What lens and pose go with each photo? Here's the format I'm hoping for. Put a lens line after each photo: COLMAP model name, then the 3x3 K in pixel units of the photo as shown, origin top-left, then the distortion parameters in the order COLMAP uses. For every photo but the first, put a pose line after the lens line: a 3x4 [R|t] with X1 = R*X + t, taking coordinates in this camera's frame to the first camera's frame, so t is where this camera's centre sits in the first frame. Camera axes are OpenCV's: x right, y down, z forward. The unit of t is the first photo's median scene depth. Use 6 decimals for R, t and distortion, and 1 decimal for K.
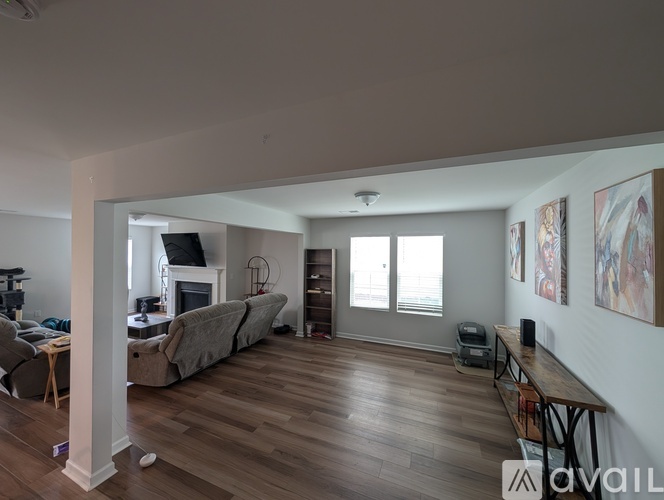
lens RADIAL K [[251.2, 0, 334.5], [0, 251.2, 250.1], [0, 0, 1]] dist [0.000735, 0.000084]
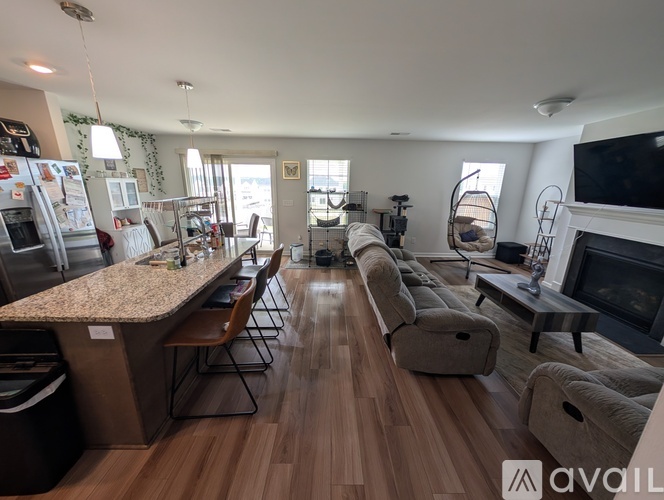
lens RADIAL K [[251.2, 0, 334.5], [0, 251.2, 250.1], [0, 0, 1]] dist [0.000735, 0.000084]
pose [[0.400565, 0.237800, -0.884872, -0.362205], [-0.014209, 0.967231, 0.253501, 0.029014], [0.916158, -0.088970, 0.390817, 0.275450]]
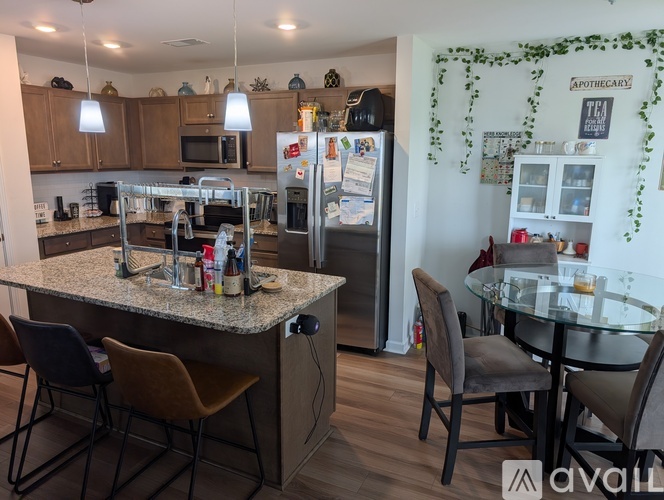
lens RADIAL K [[467.9, 0, 332.0], [0, 467.9, 250.0], [0, 0, 1]] dist [0.000402, -0.000182]
pose [[-0.998966, -0.025148, 0.037885, -1.175043], [-0.017093, 0.979721, 0.199637, 0.023422], [-0.042137, 0.198783, -0.979137, 0.752883]]
